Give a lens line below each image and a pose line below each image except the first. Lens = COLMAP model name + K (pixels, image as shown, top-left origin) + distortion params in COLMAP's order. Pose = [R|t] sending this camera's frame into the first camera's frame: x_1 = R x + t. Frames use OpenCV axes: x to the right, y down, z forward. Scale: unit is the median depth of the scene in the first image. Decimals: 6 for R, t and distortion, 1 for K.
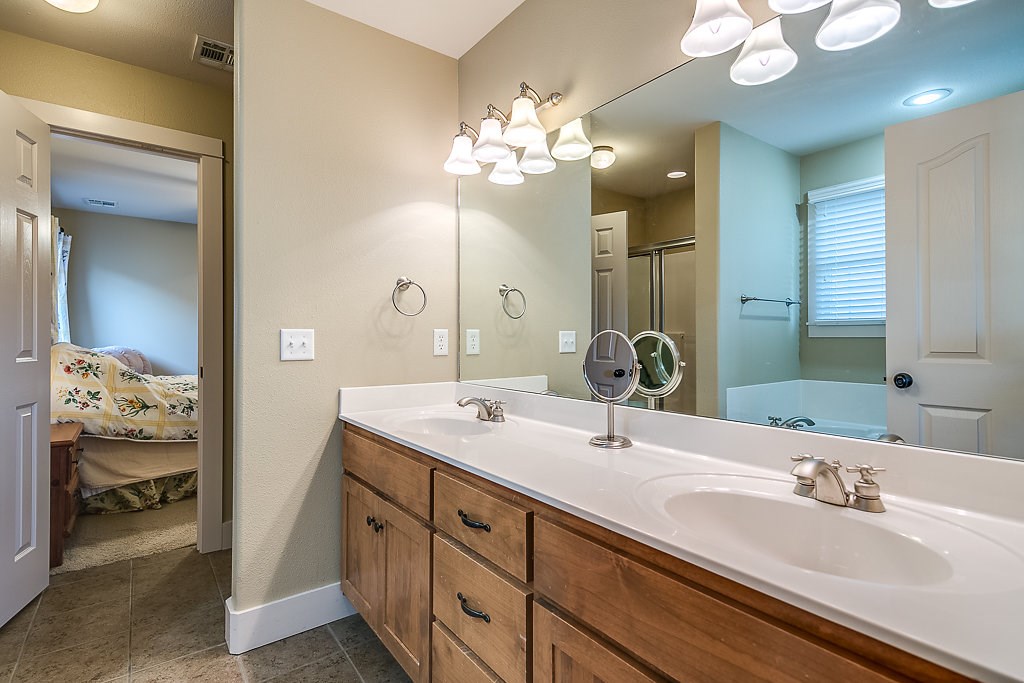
lens RADIAL K [[498.8, 0, 508.4], [0, 498.8, 336.9], [0, 0, 1]] dist [0.015319, -0.000721]
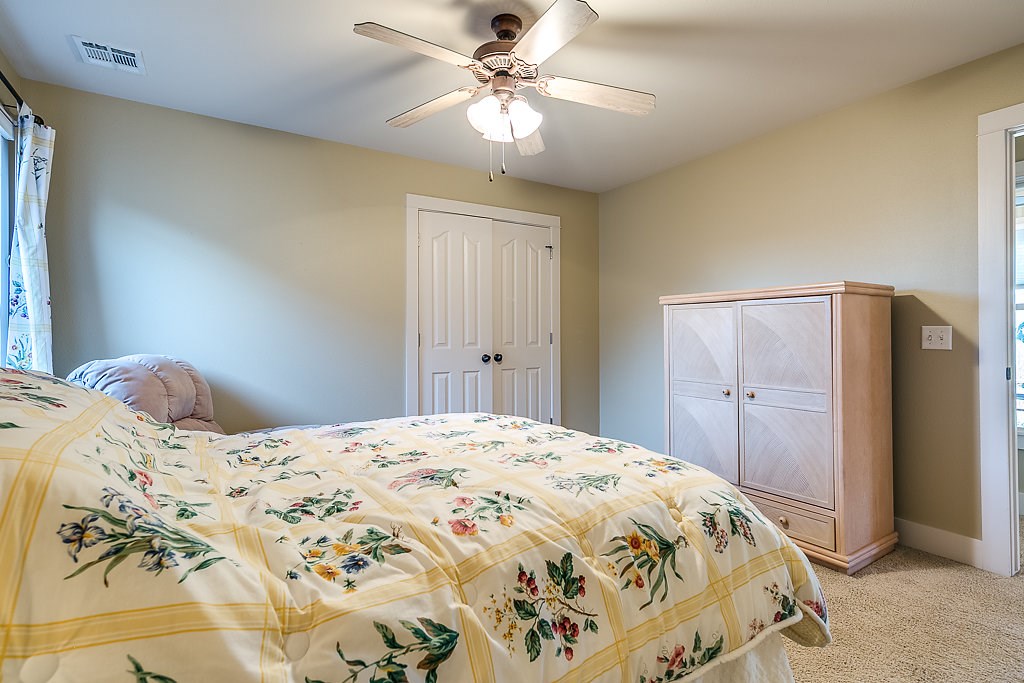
lens RADIAL K [[498.8, 0, 508.4], [0, 498.8, 336.9], [0, 0, 1]] dist [0.015319, -0.000721]
pose [[0.997023, -0.000978, -0.077096, -0.400016], [0.001261, 0.999993, 0.003613, -0.000373], [0.077092, -0.003700, 0.997017, 0.558844]]
